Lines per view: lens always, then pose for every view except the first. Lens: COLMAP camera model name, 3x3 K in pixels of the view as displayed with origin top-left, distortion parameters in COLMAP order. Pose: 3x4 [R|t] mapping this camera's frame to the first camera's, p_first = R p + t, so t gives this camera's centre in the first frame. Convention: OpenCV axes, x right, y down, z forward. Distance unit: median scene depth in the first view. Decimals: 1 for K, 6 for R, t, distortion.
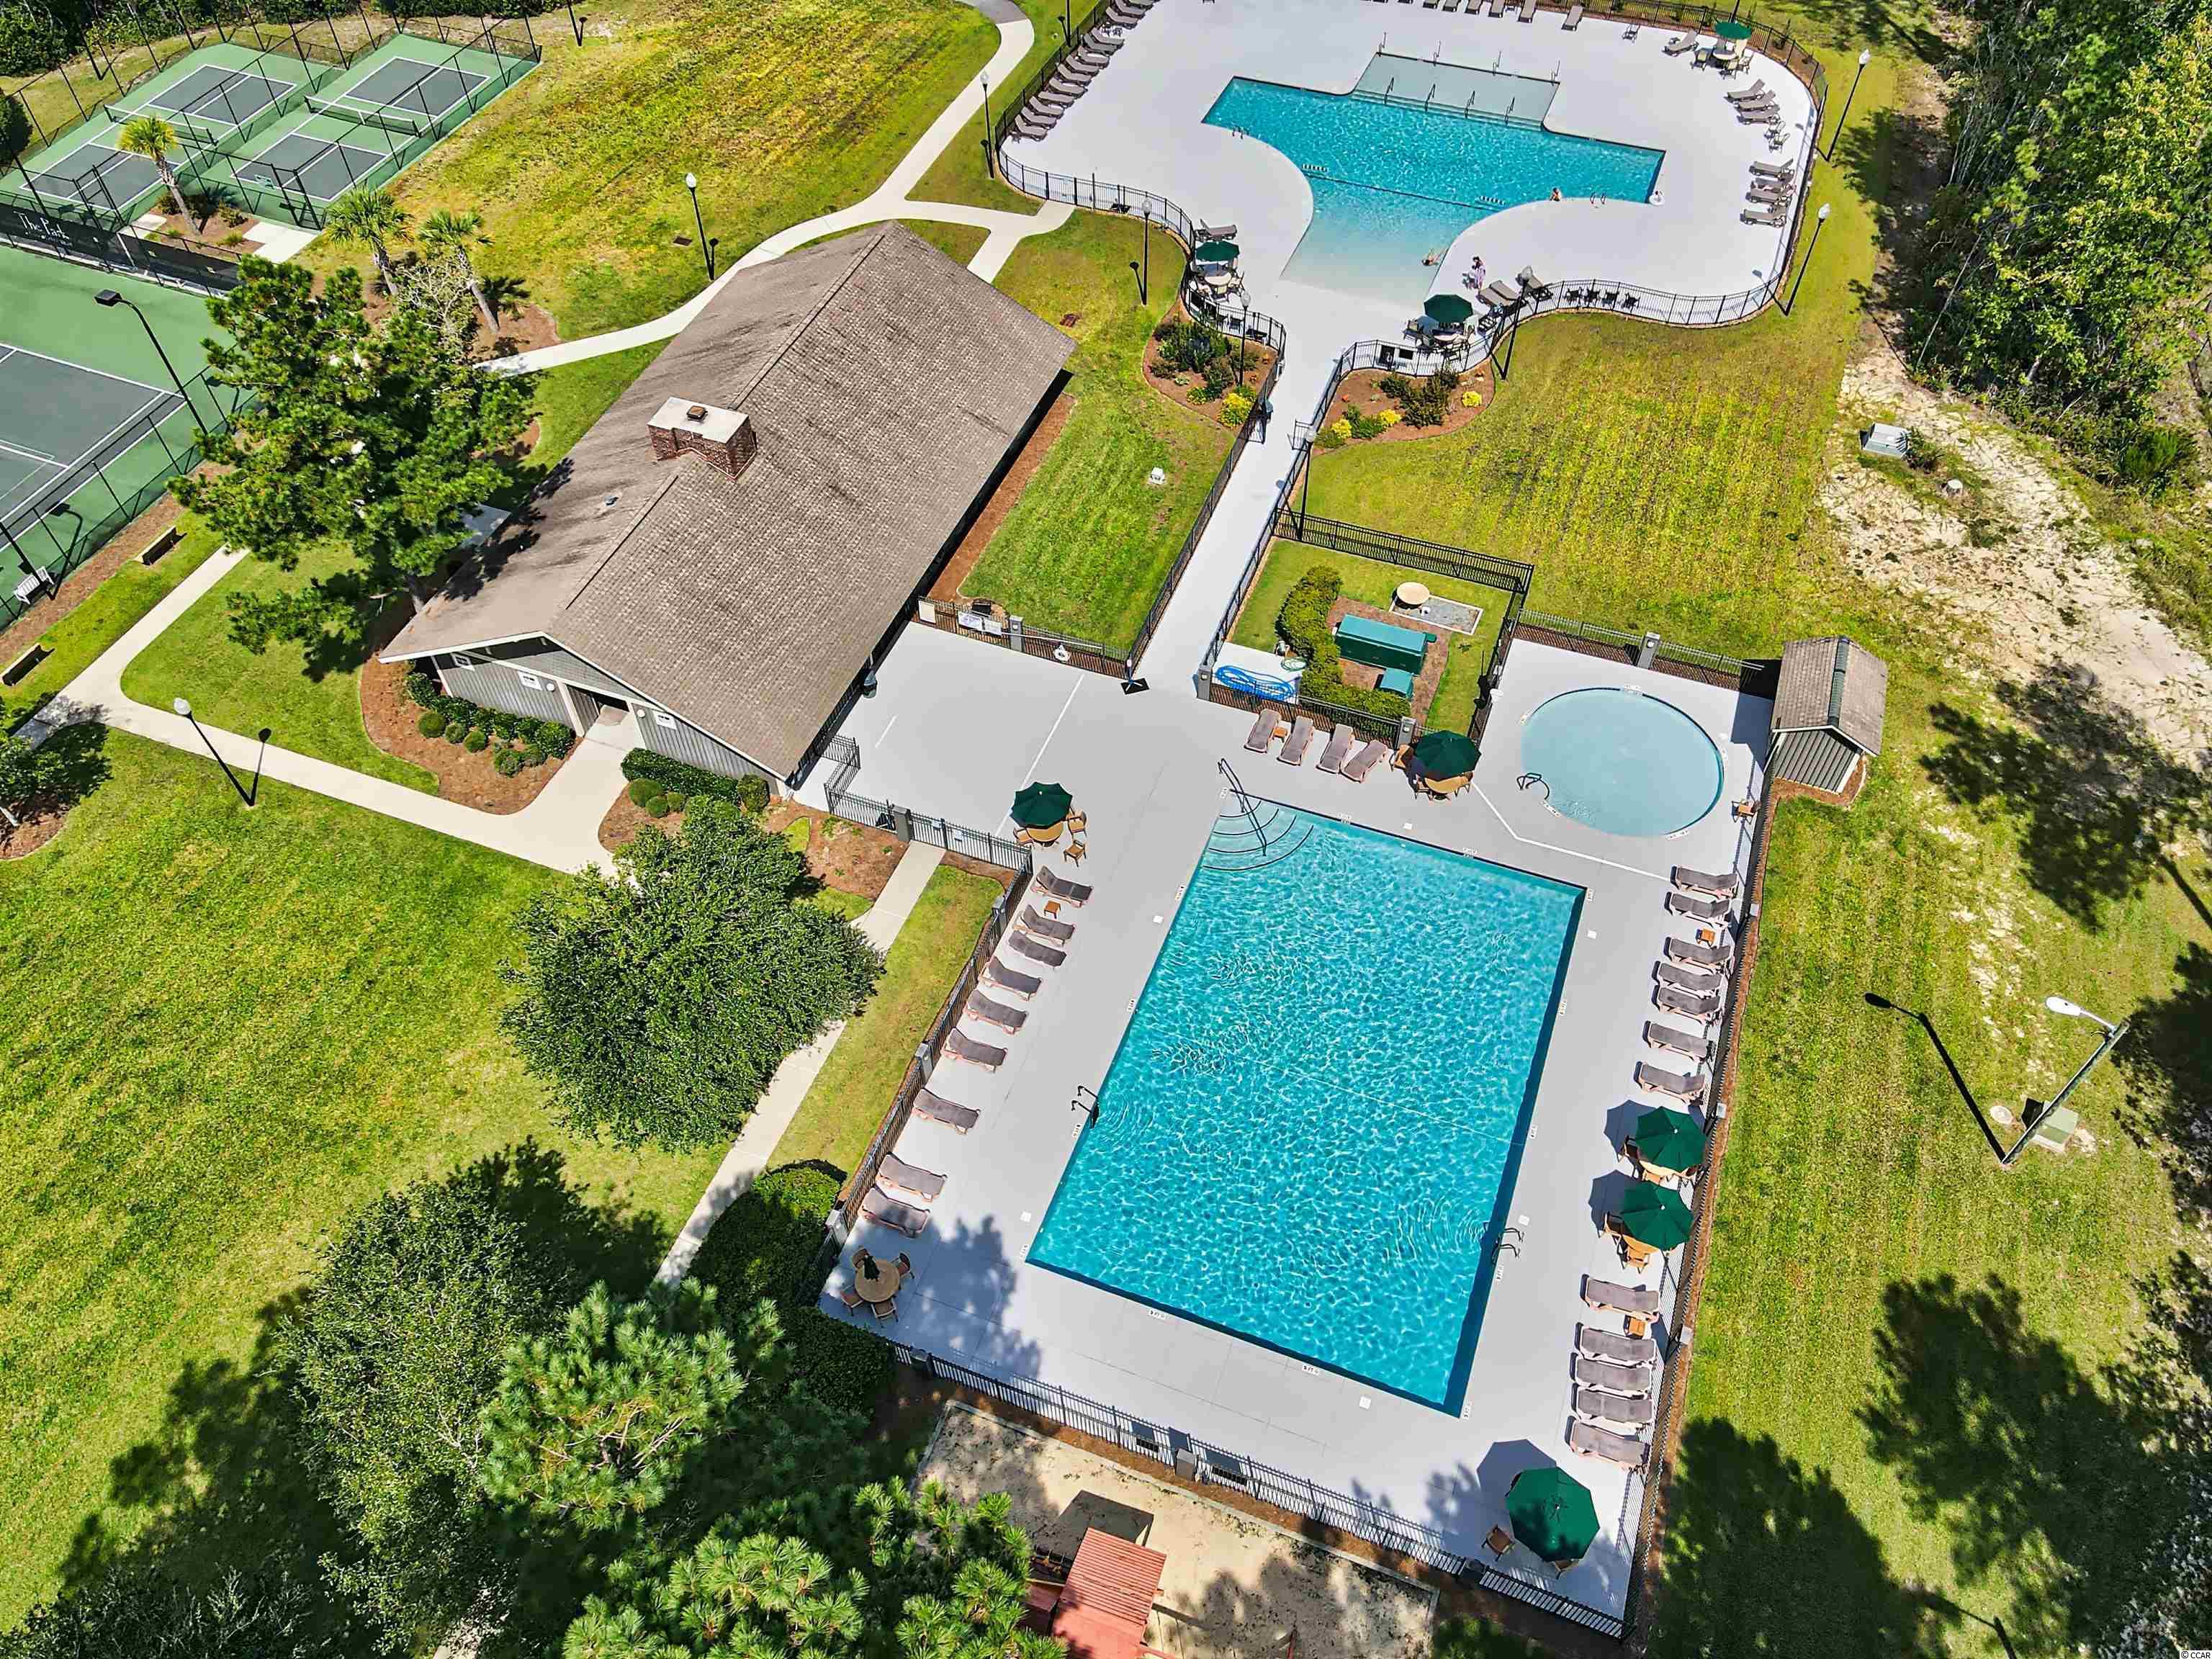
lens RADIAL K [[1608.2, 0, 1106.0], [0, 1608.2, 829.5], [0, 0, 1]] dist [-0.008267, 0.040649]
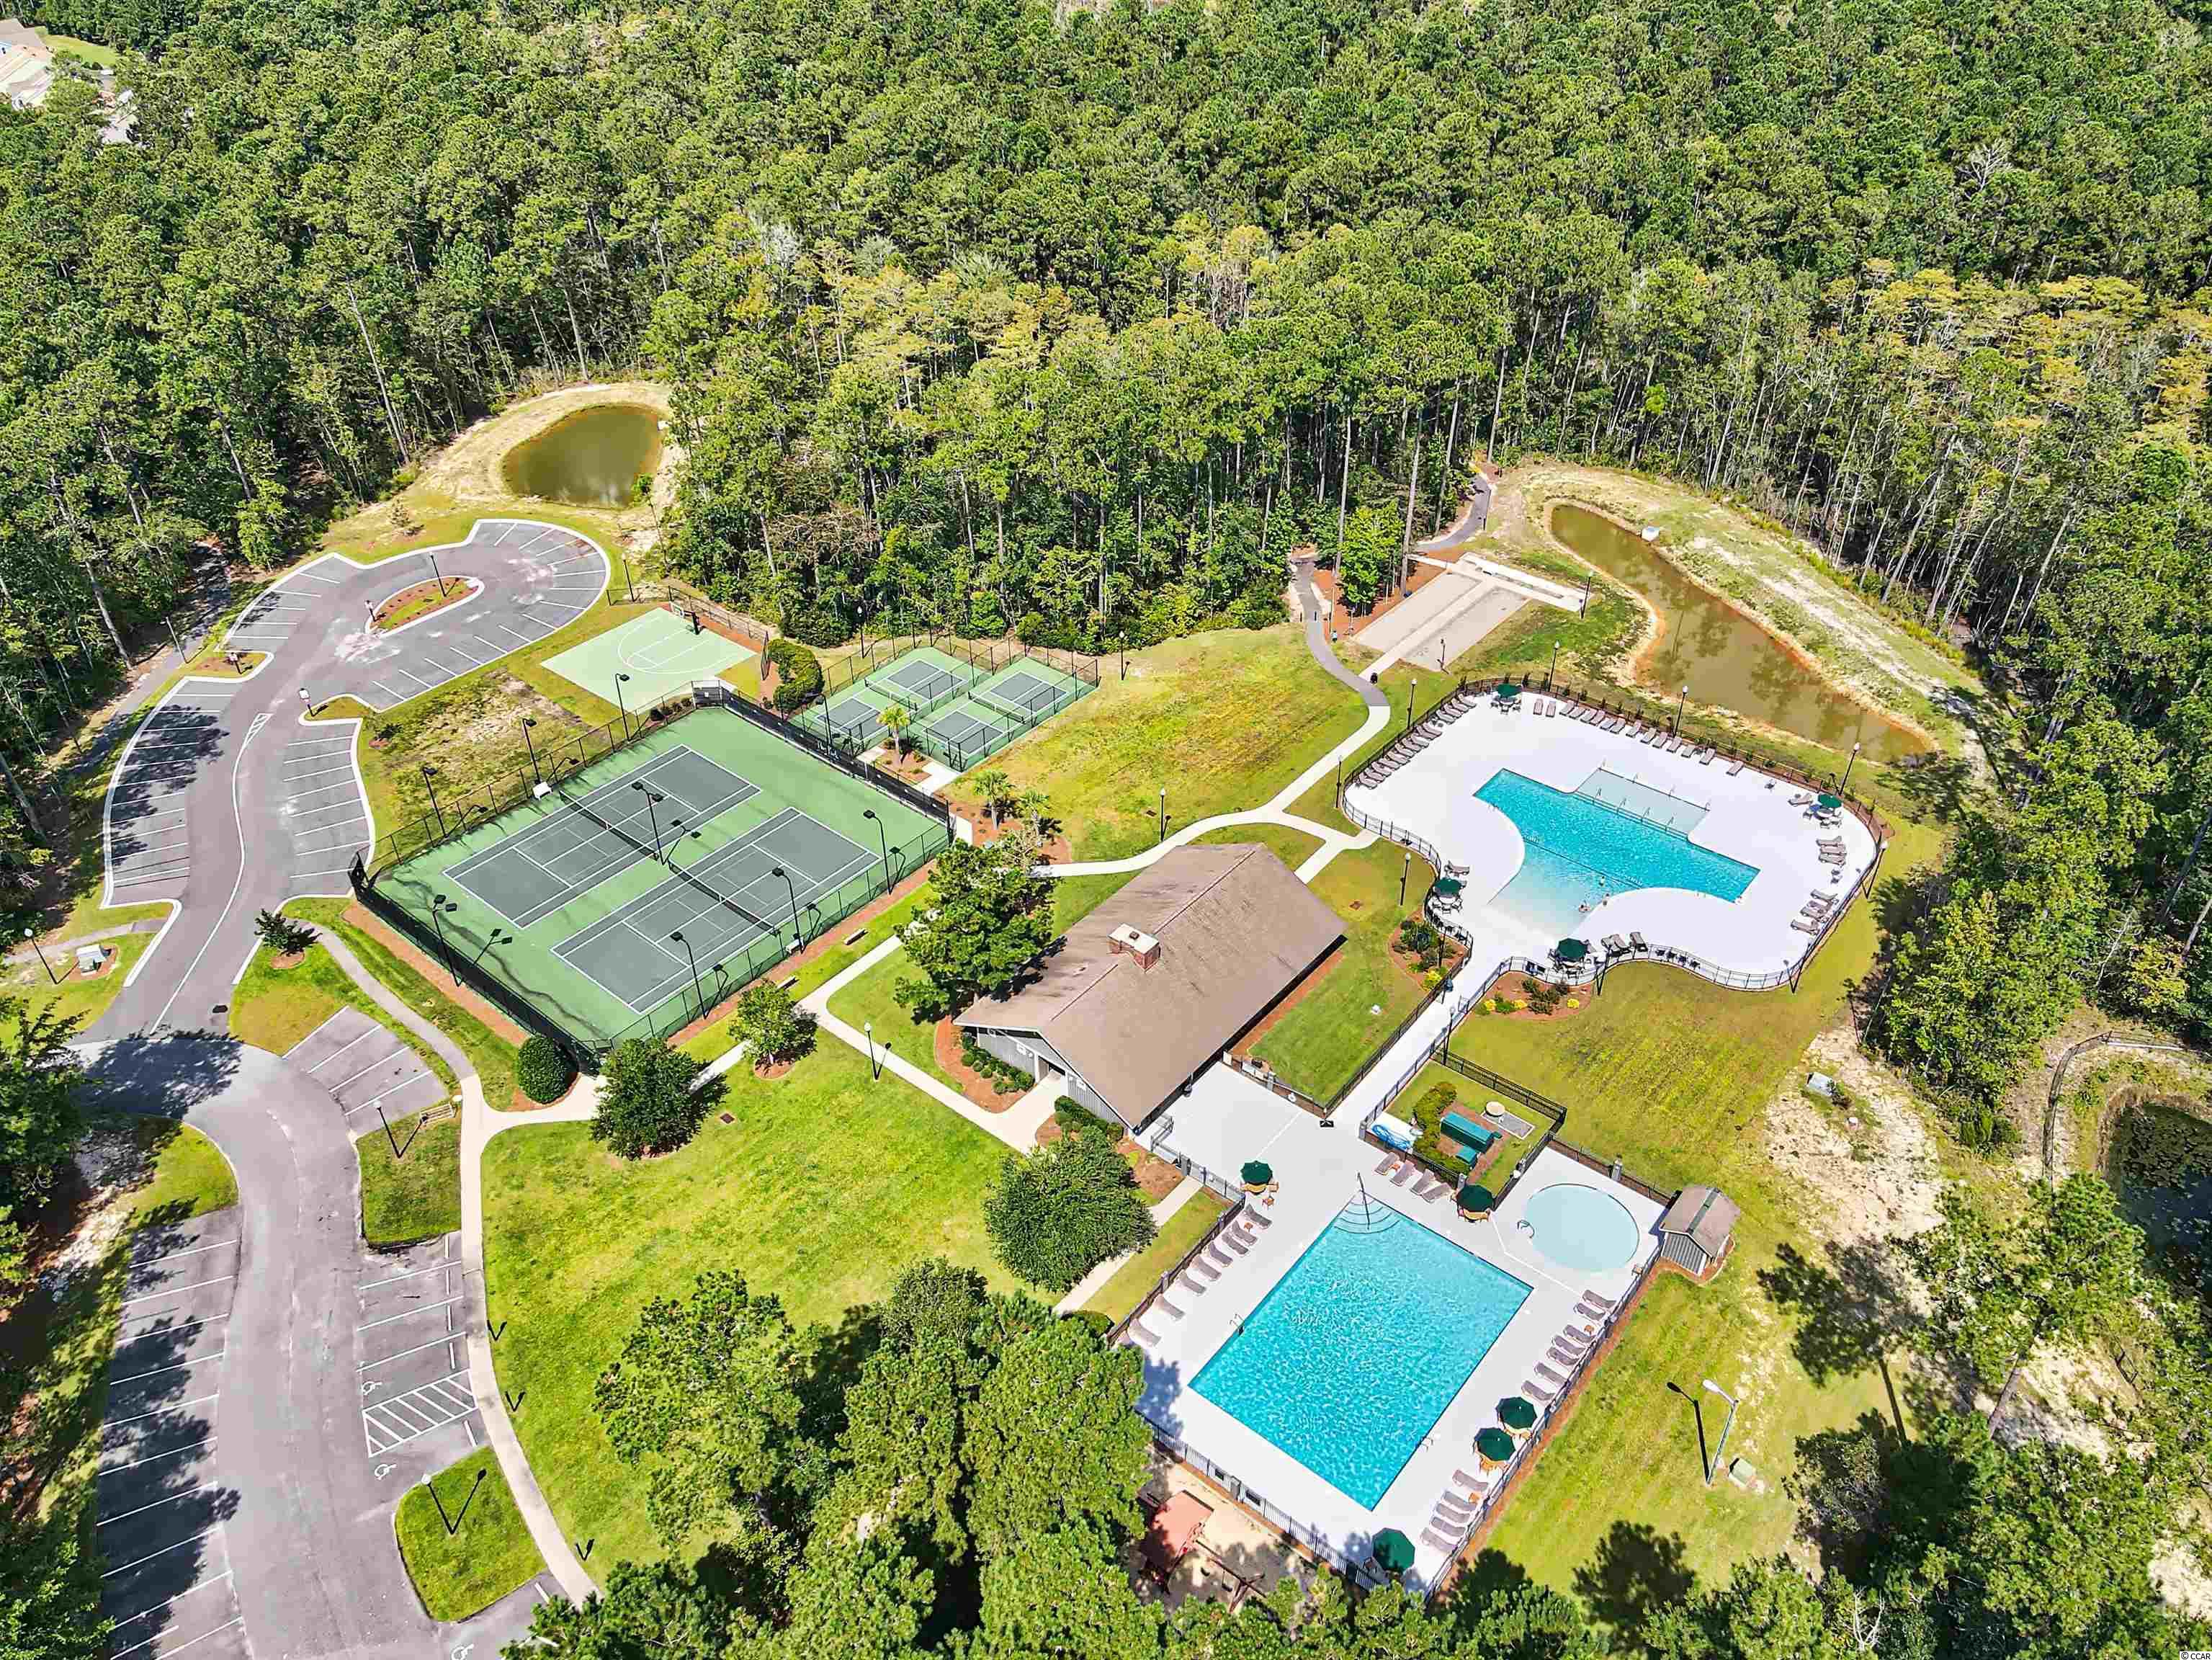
lens RADIAL K [[1608.5, 0, 1106.0], [0, 1608.5, 830.0], [0, 0, 1]] dist [-0.008267, 0.040649]
pose [[0.948987, 0.186548, -0.254213, 0.182916], [-0.242909, 0.946560, -0.212179, 0.044236], [0.201046, 0.263106, 0.943587, -0.870310]]
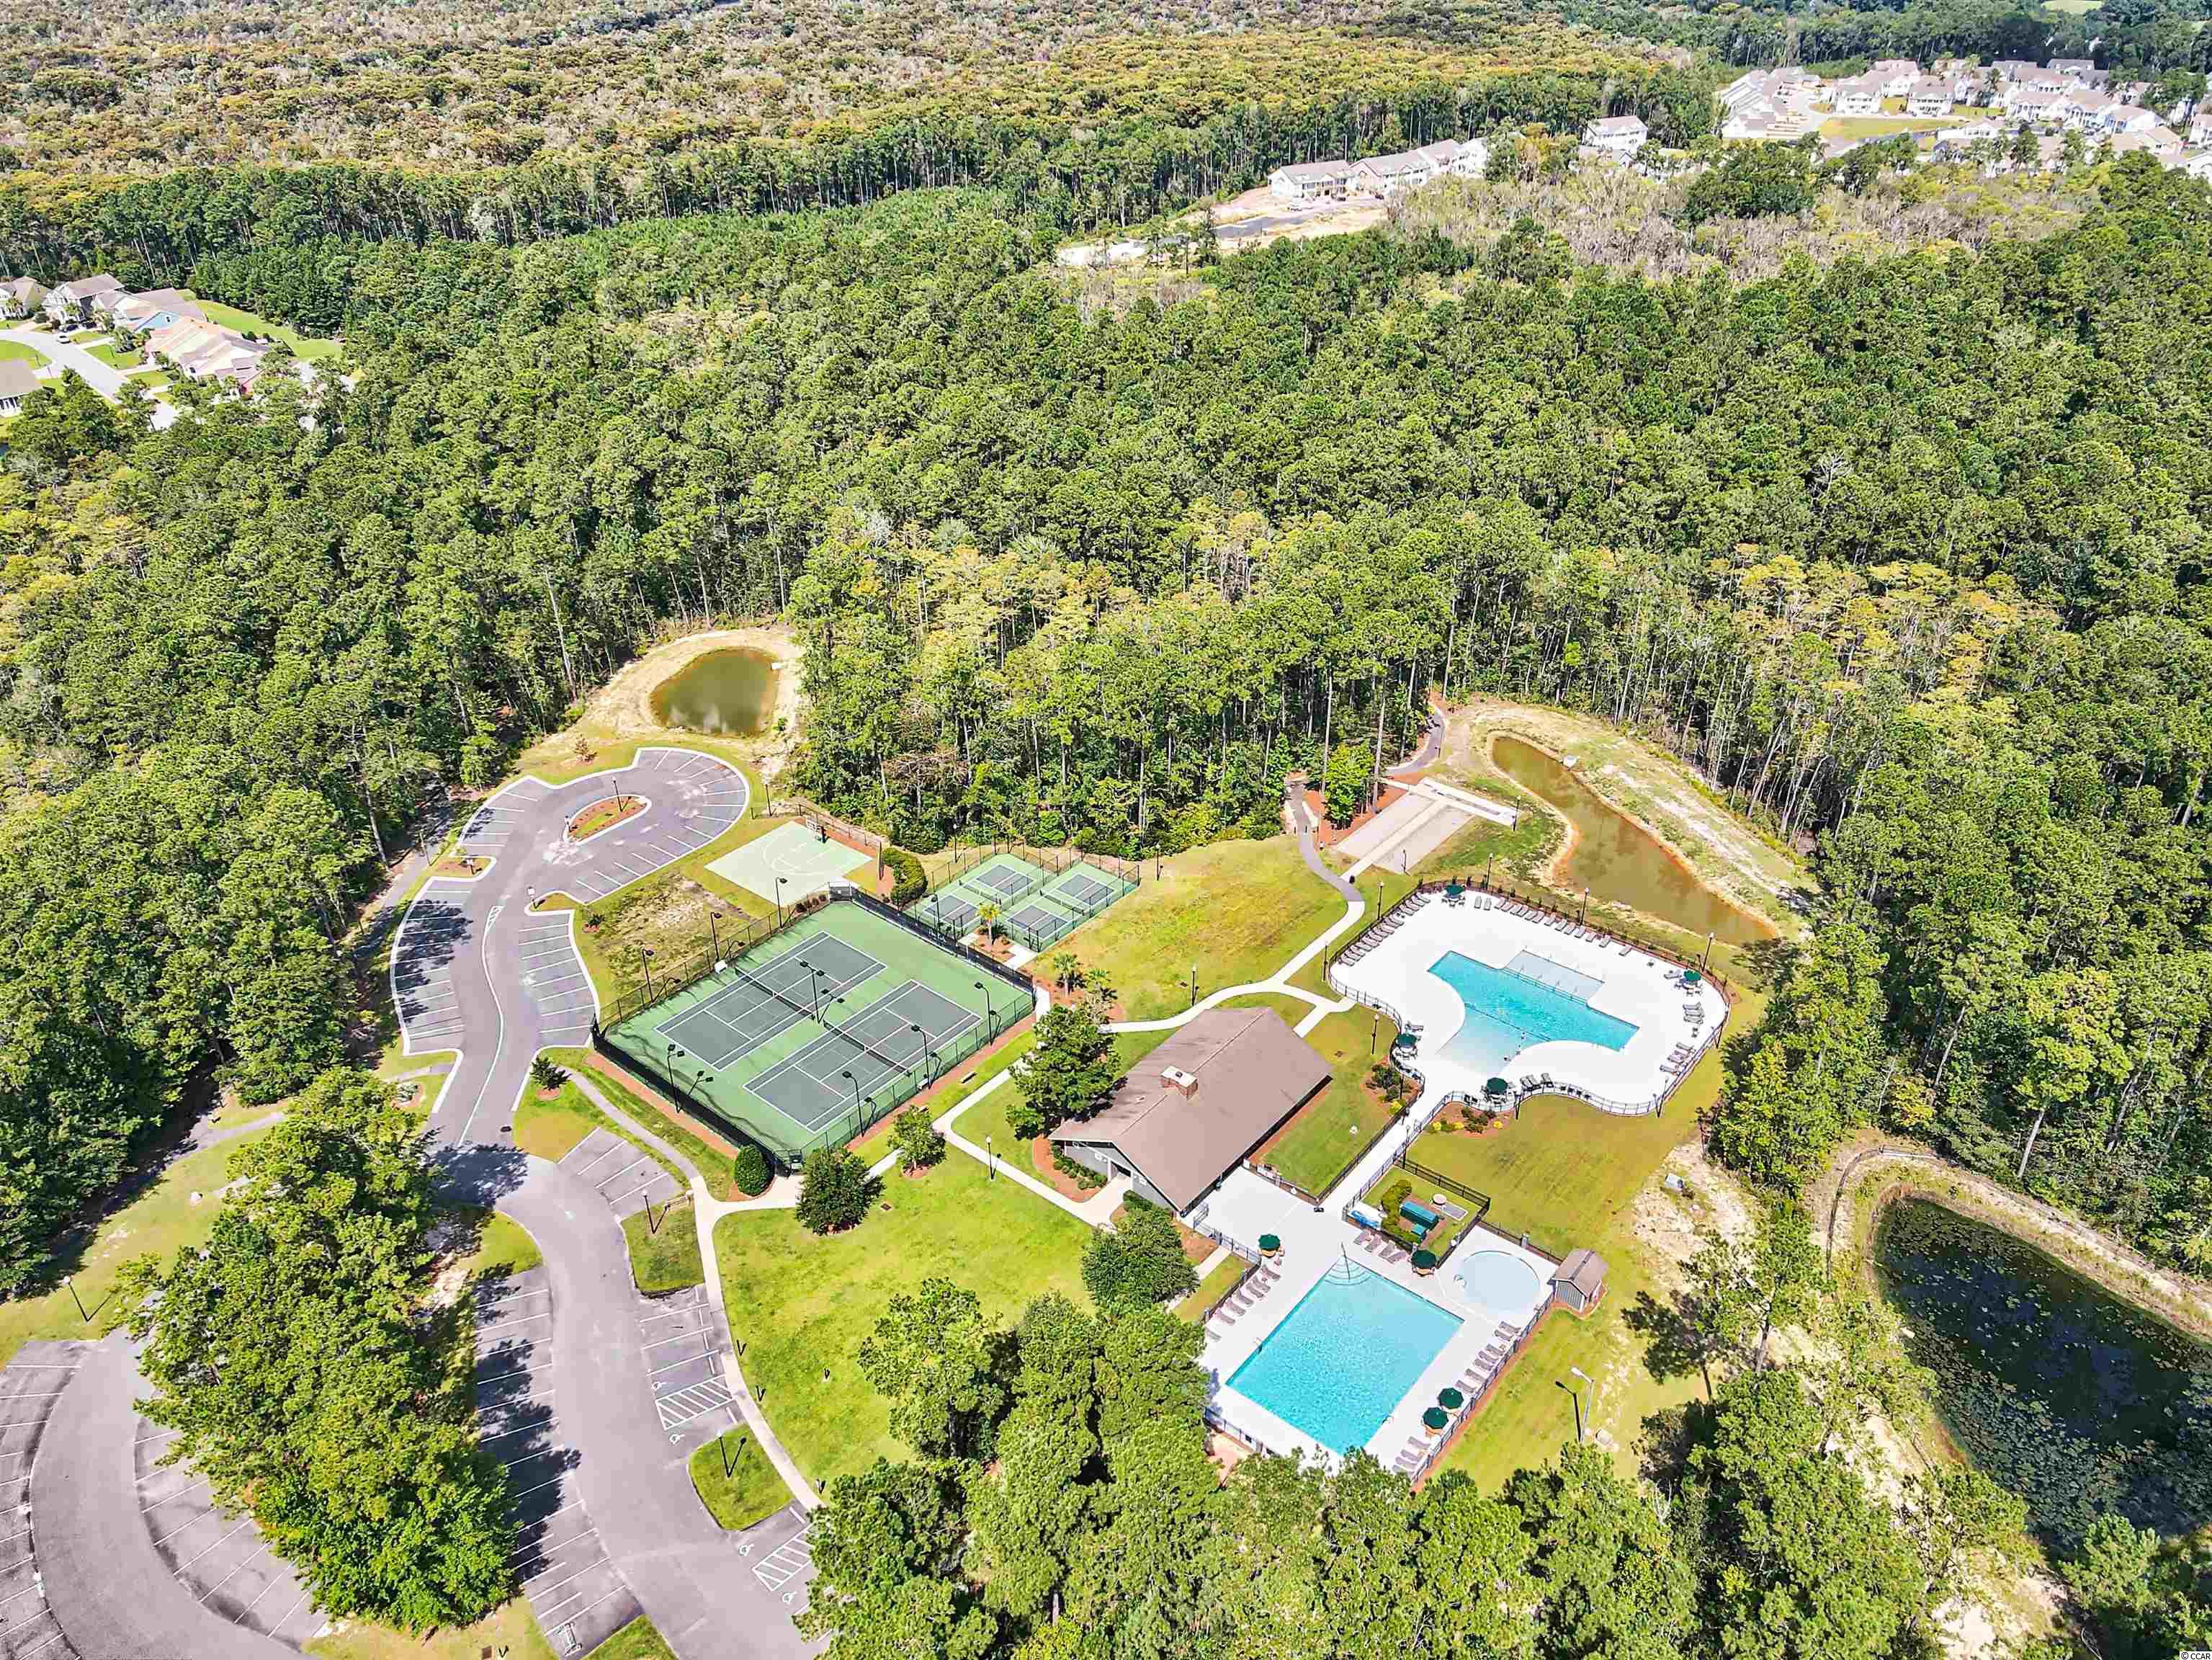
lens RADIAL K [[1608.5, 0, 1106.0], [0, 1608.5, 830.0], [0, 0, 1]] dist [-0.008267, 0.040649]
pose [[0.950145, 0.161029, -0.267011, 0.281512], [-0.242596, 0.919738, -0.308592, 0.226306], [0.195888, 0.357983, 0.912949, -1.614159]]
